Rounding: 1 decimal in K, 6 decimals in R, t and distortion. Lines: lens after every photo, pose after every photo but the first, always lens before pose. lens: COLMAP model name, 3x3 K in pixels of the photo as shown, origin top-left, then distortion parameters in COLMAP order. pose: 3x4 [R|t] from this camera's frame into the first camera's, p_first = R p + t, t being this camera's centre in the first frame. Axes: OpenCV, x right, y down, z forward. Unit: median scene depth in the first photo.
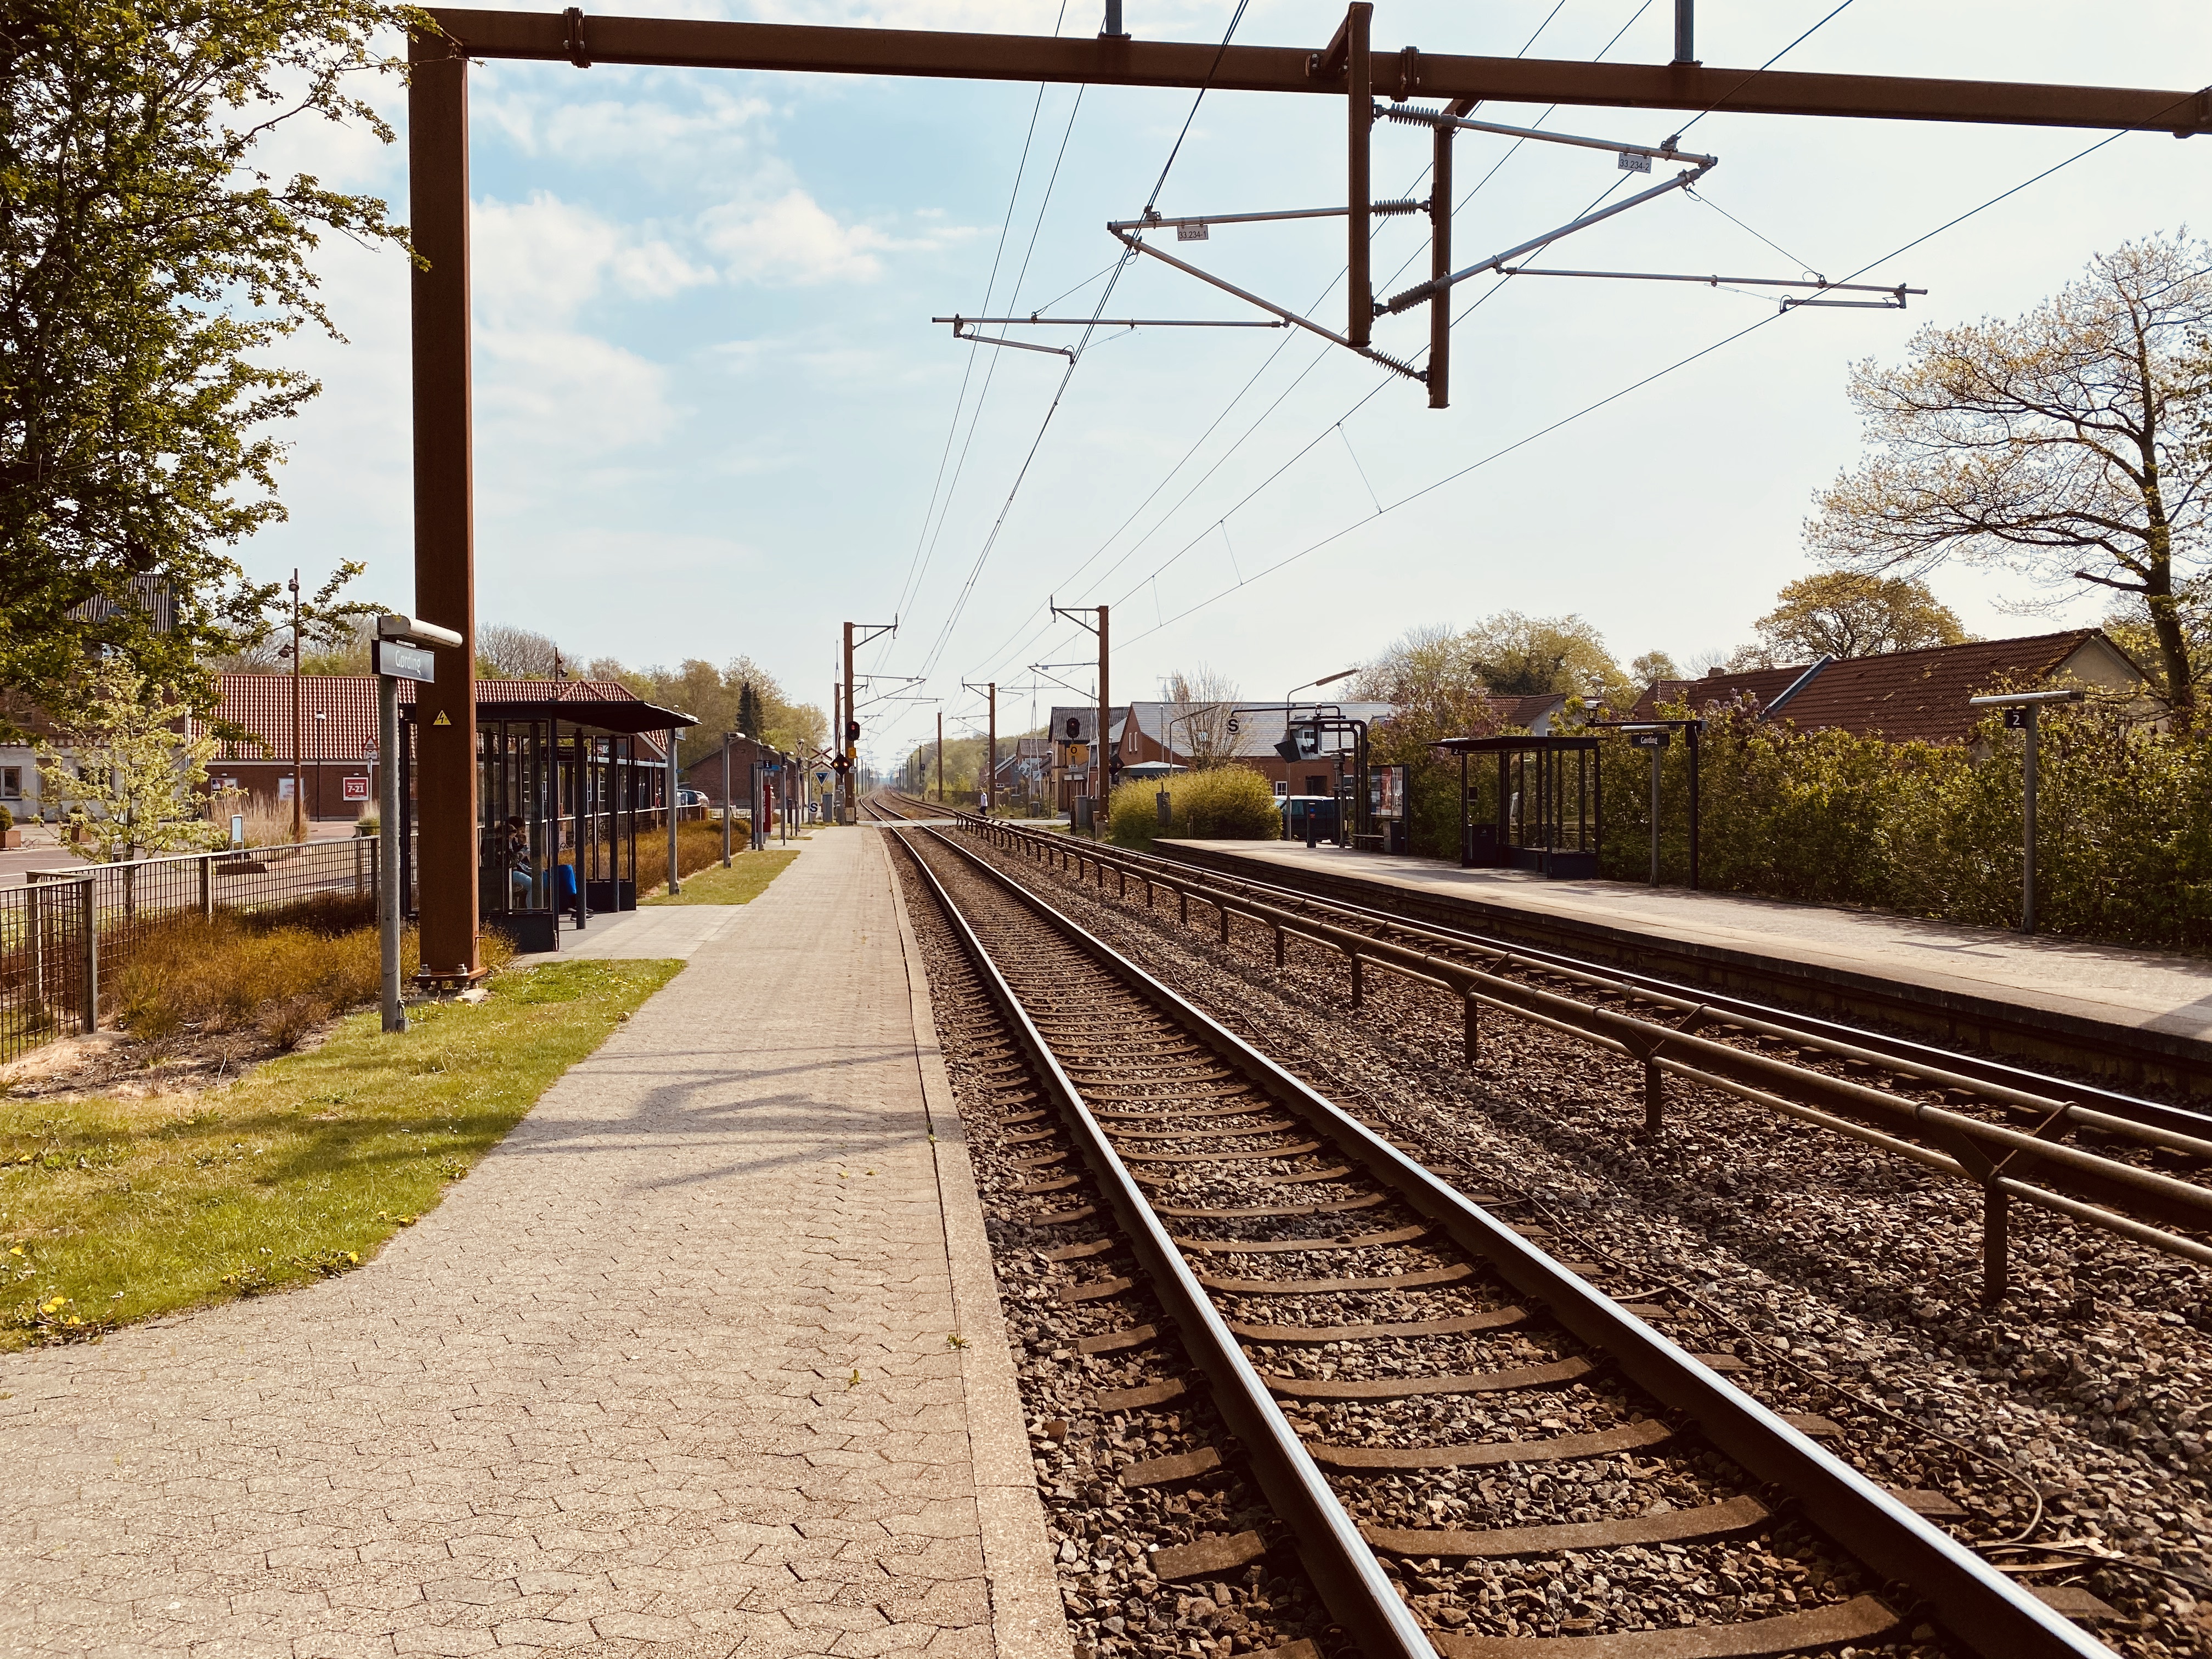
lens RADIAL K [[1692.5, 0, 1109.6], [0, 1692.5, 827.4], [0, 0, 1]] dist [0.017764, -0.005069]
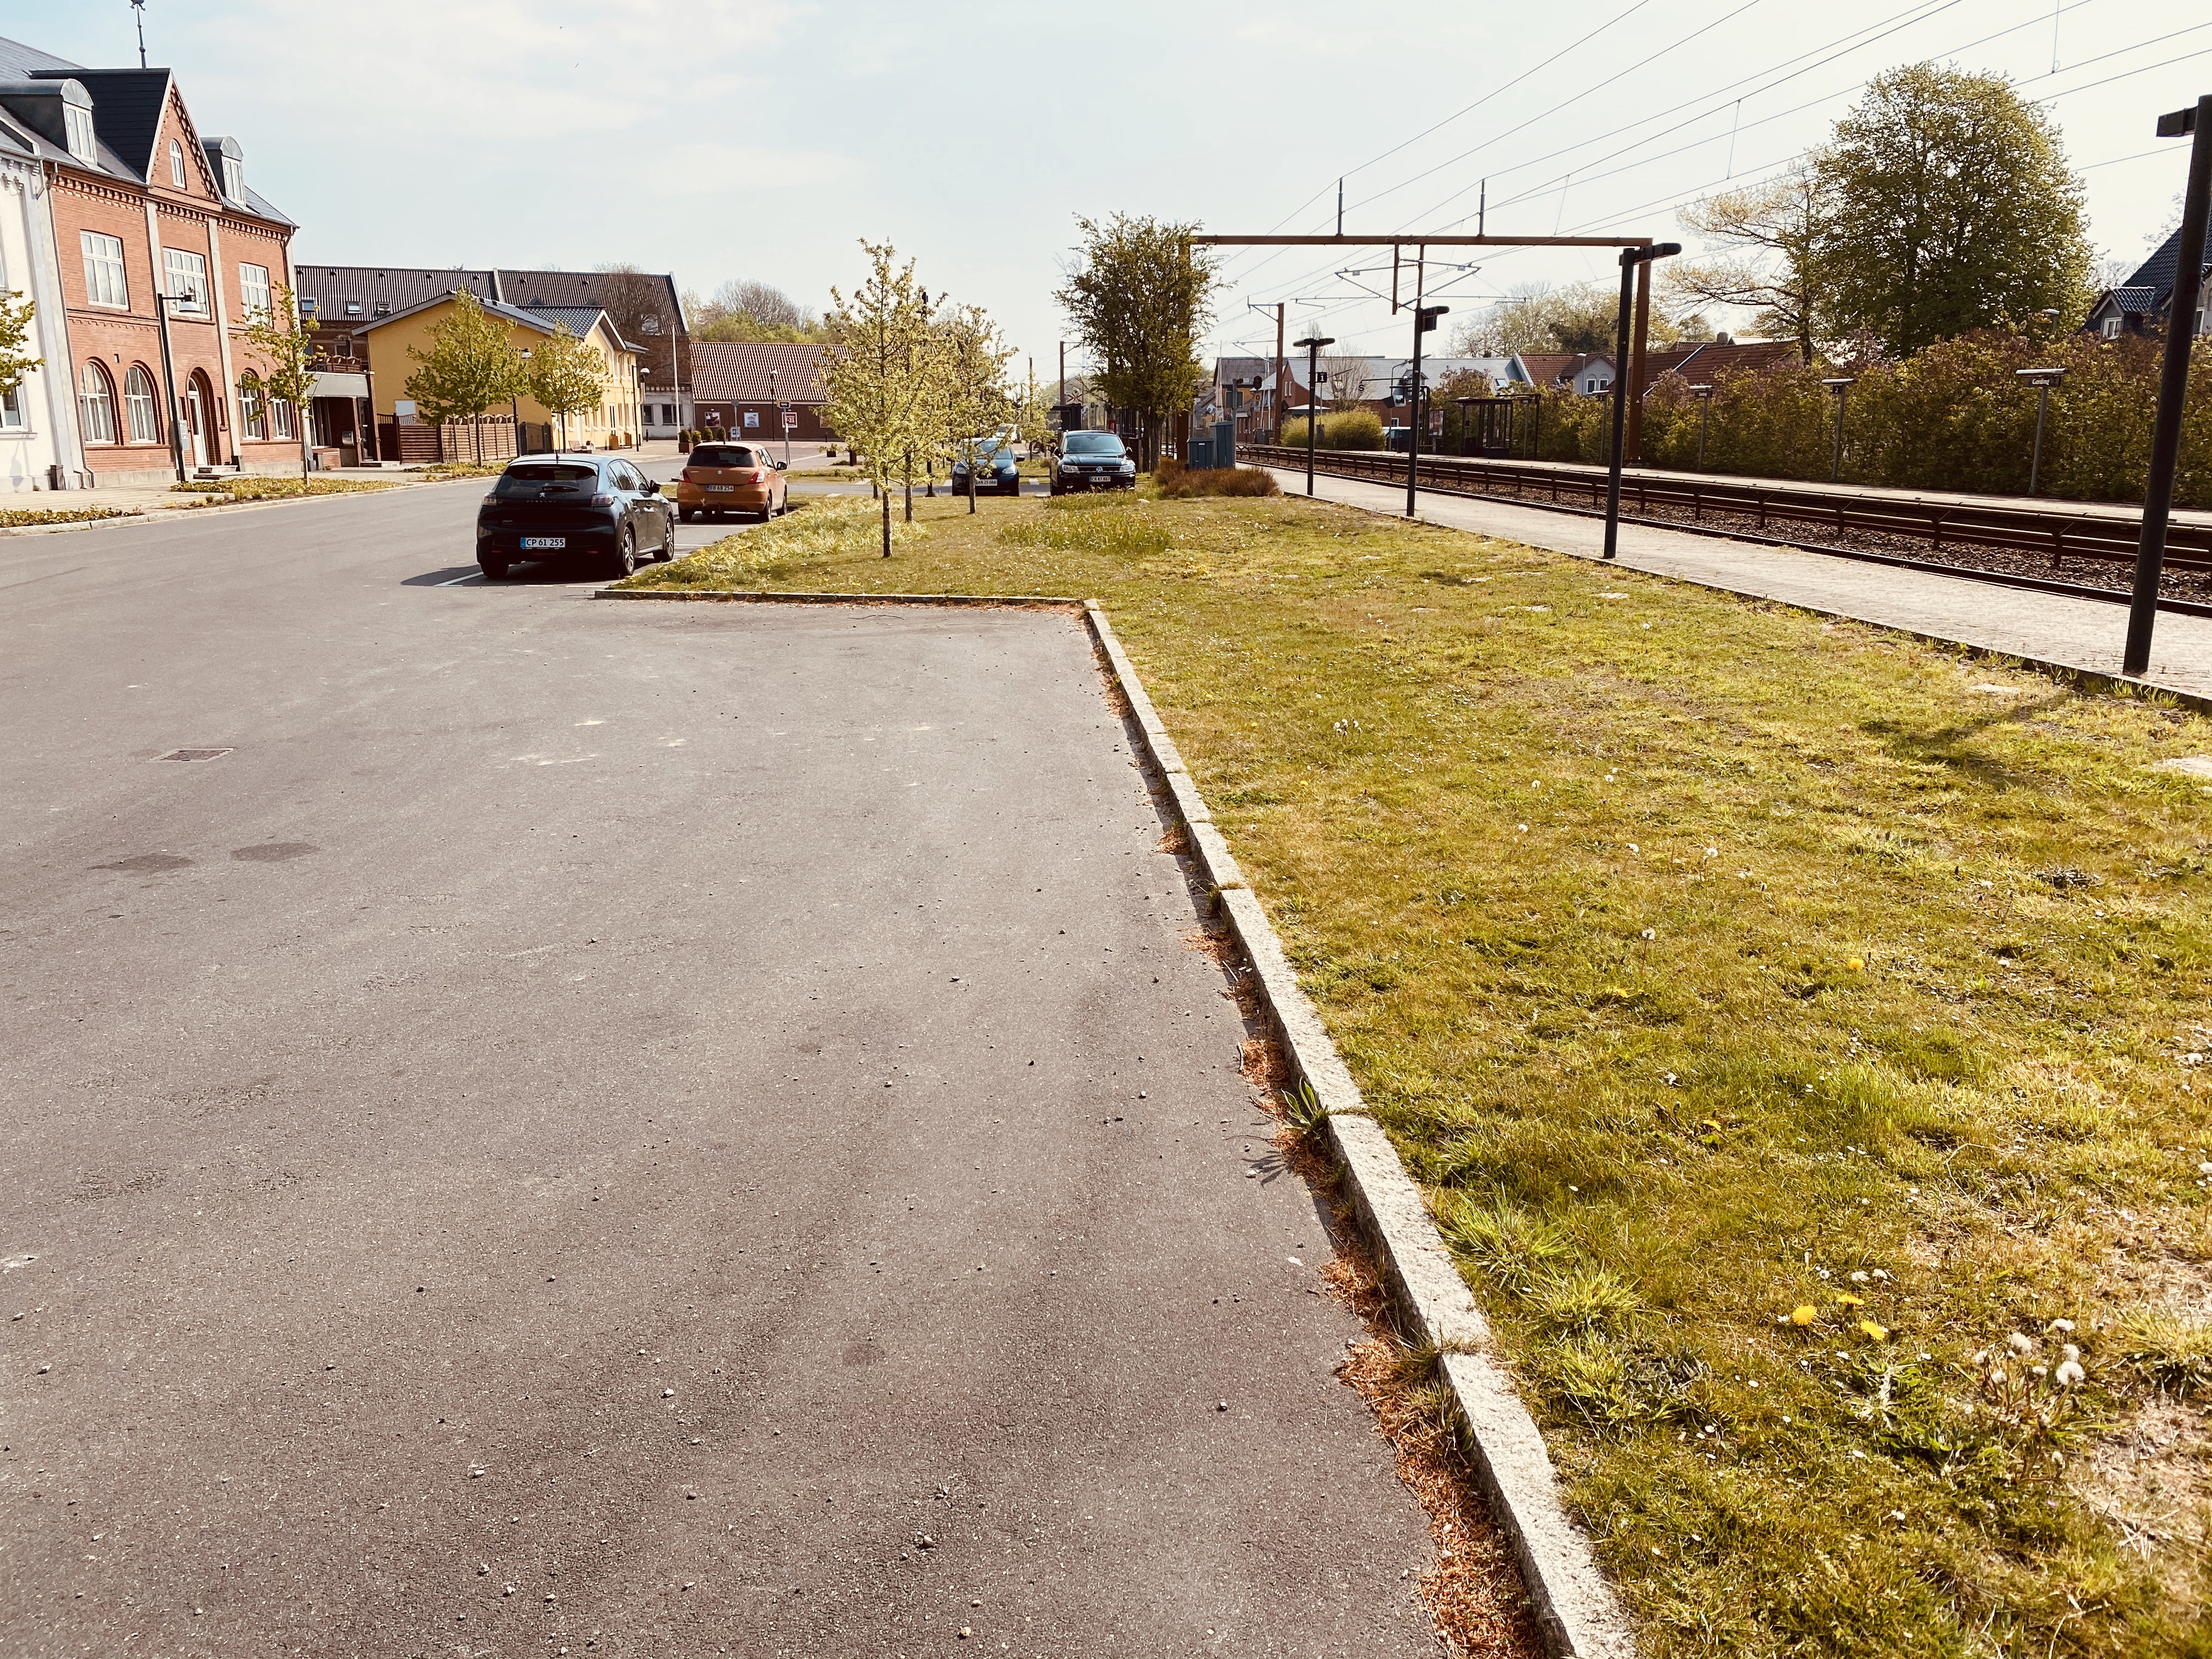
lens RADIAL K [[1692.5, 0, 1104.6], [0, 1692.5, 831.2], [0, 0, 1]] dist [0.017764, -0.005069]
pose [[0.997430, 0.021607, -0.068310, -0.061046], [-0.006743, 0.977520, 0.210737, 0.022733], [0.071327, -0.209734, 0.975153, -0.813156]]
